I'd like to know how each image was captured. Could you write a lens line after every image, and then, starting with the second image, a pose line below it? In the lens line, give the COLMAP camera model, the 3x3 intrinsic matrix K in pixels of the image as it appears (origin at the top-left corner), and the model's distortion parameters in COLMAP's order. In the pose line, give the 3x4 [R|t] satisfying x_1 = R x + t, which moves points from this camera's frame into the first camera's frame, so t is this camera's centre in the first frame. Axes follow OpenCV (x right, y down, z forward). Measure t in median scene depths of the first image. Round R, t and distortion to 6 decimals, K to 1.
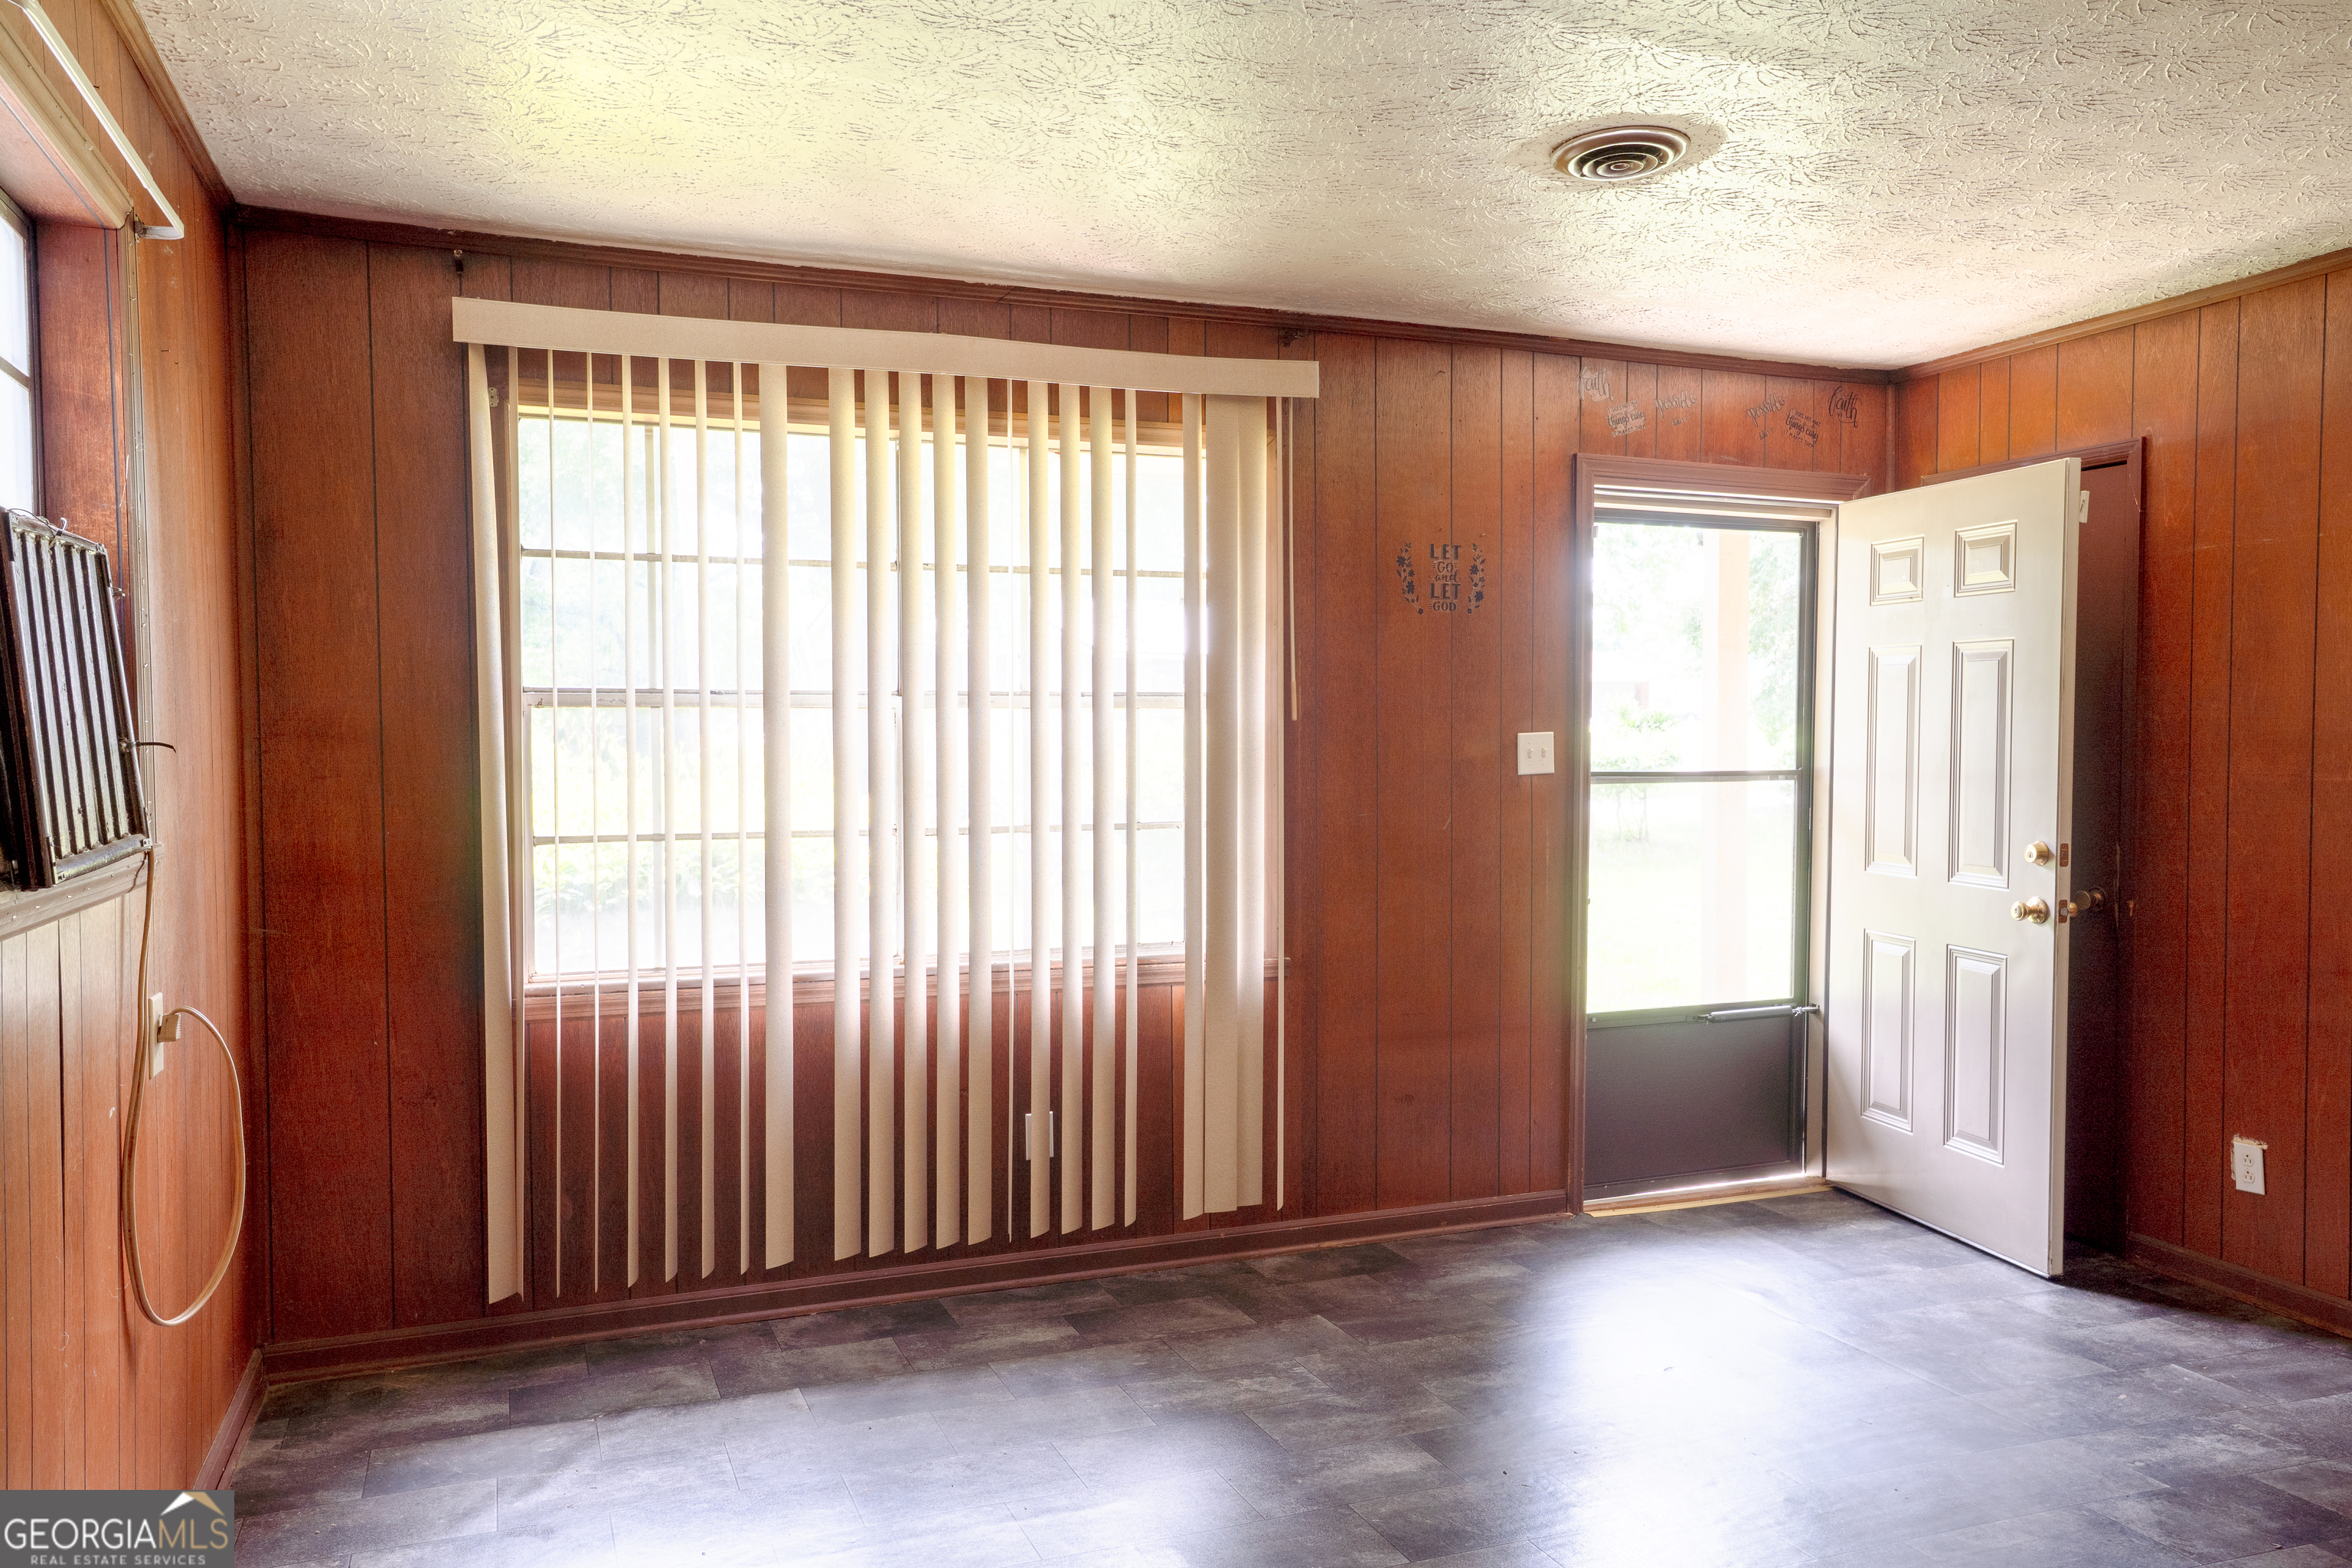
lens RADIAL K [[1751.1, 0, 1176.0], [0, 1751.1, 784.0], [0, 0, 1]] dist [0.041644, 0.005254]
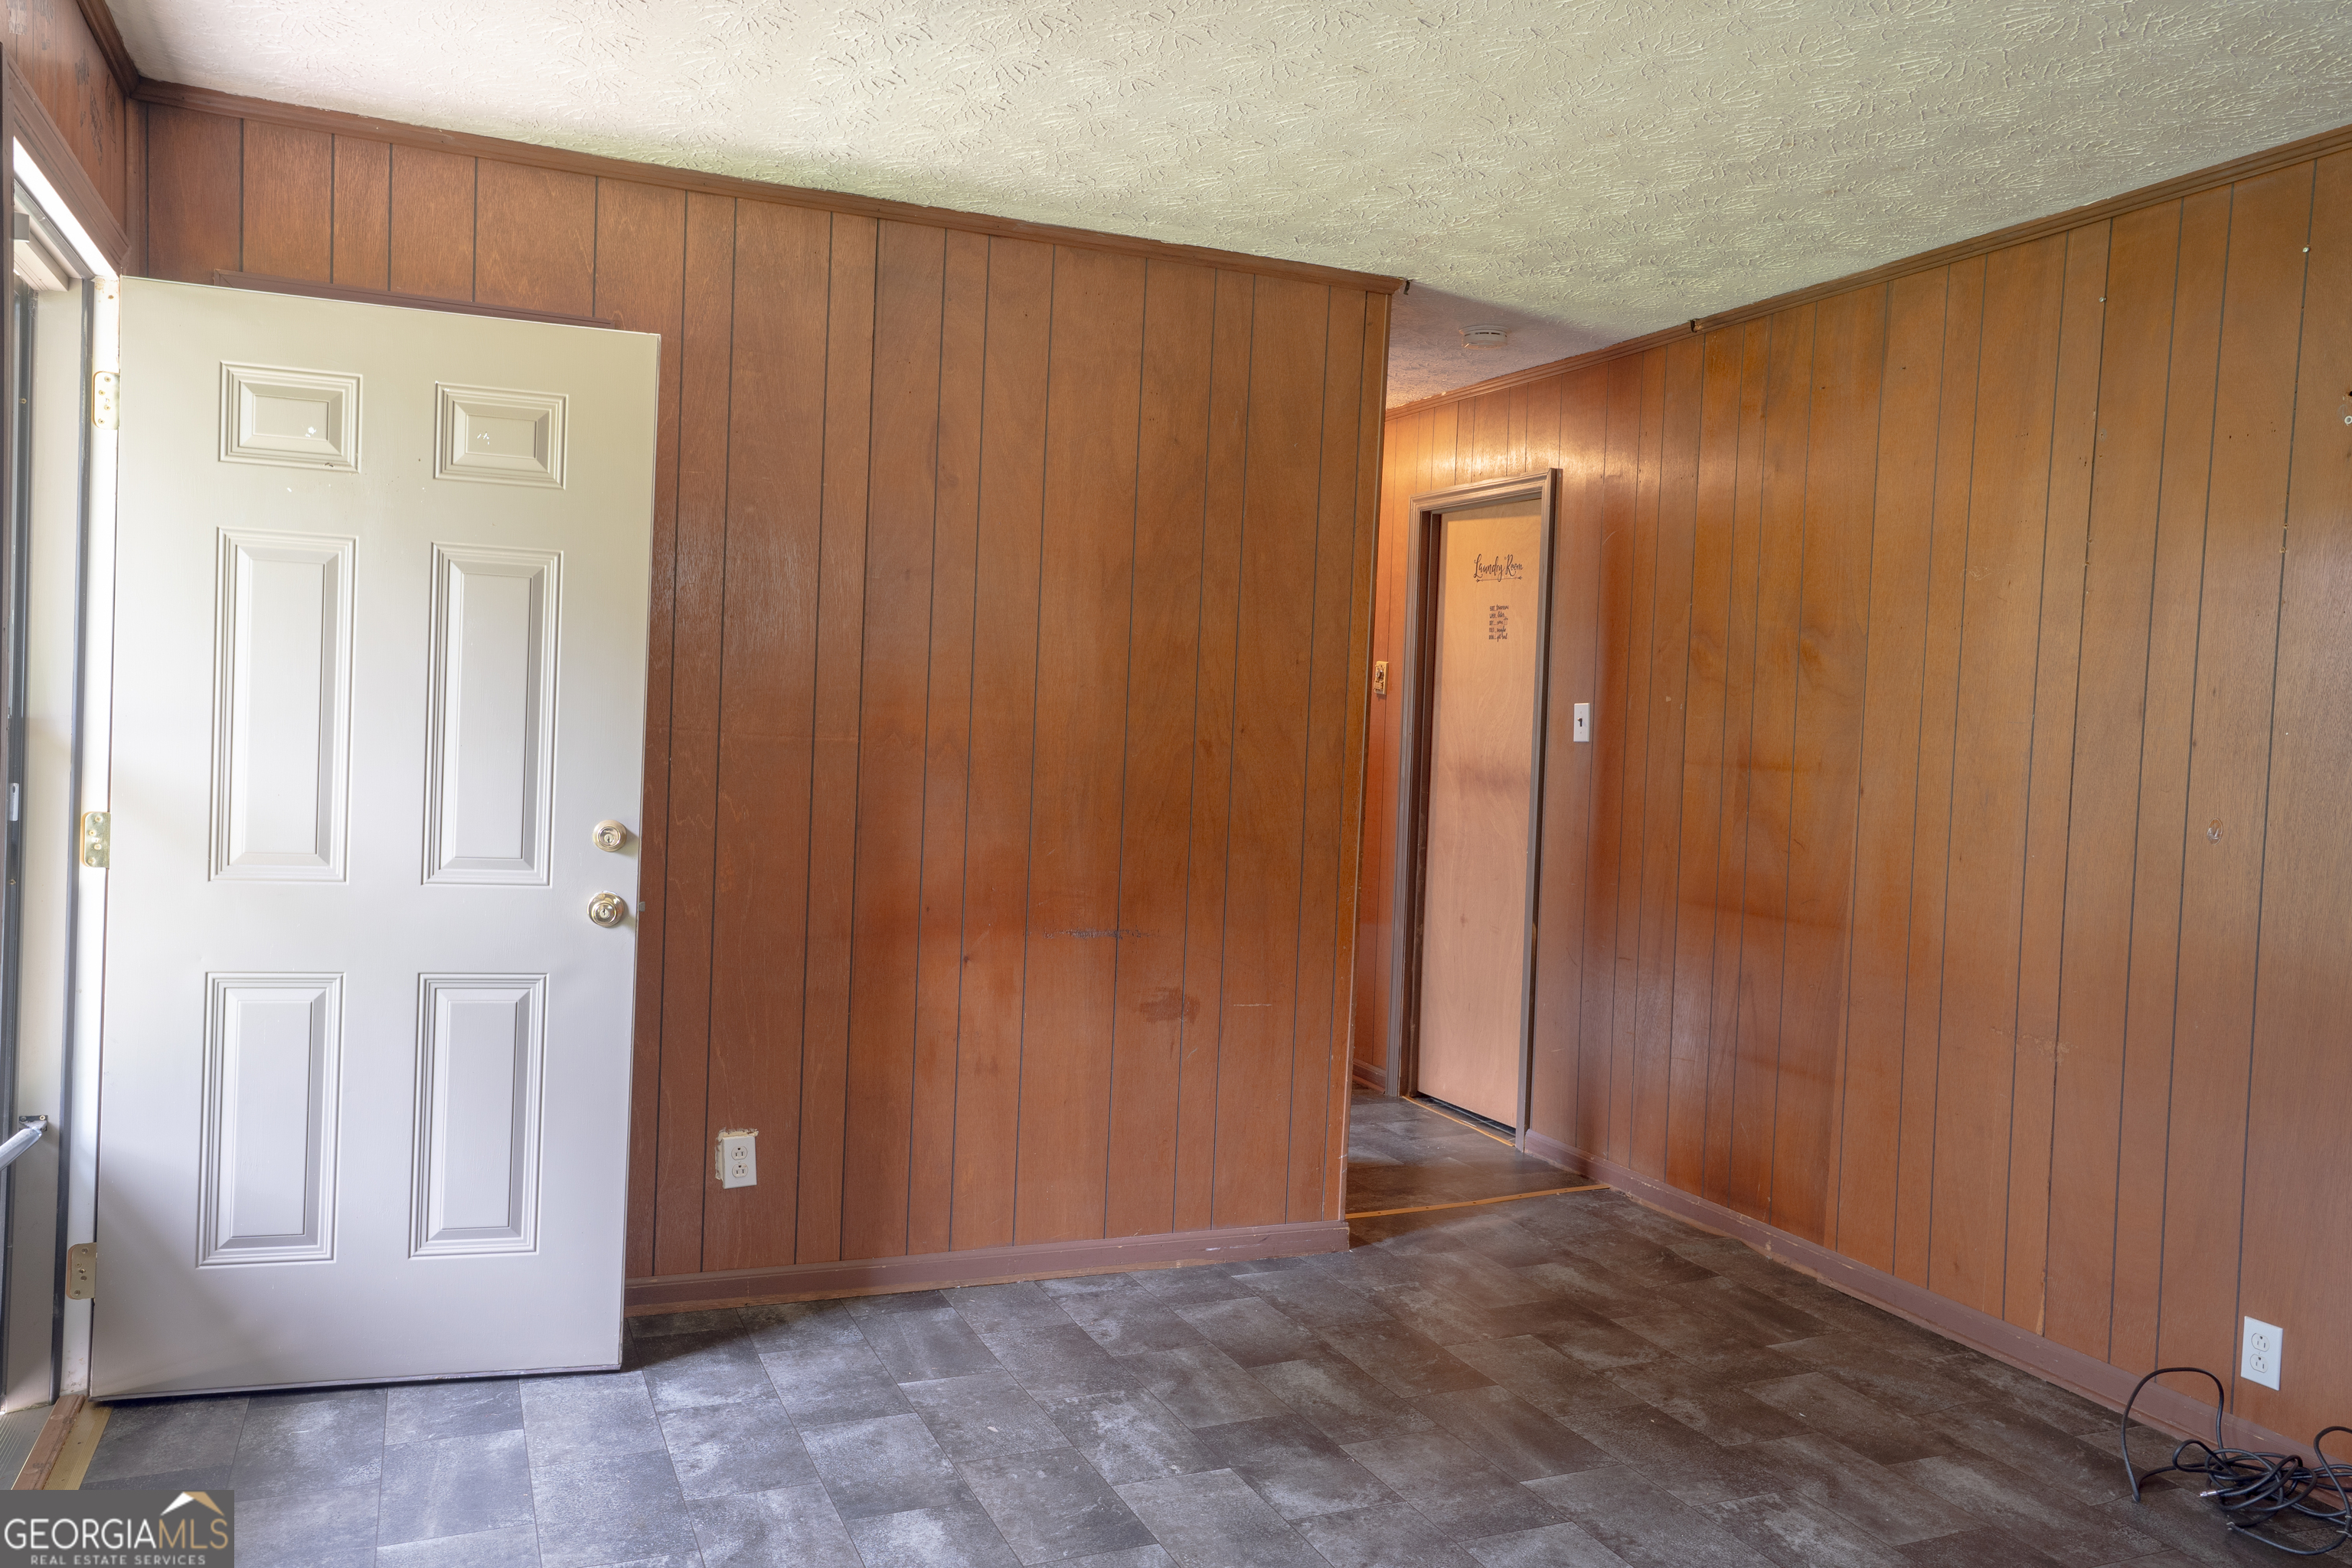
lens RADIAL K [[1751.1, 0, 1176.0], [0, 1751.1, 784.0], [0, 0, 1]] dist [0.041644, 0.005254]
pose [[-0.027429, -0.040651, 0.998797, -0.301730], [-0.010569, 0.999129, 0.040374, -0.017914], [-0.999568, -0.009449, -0.027835, 0.798537]]
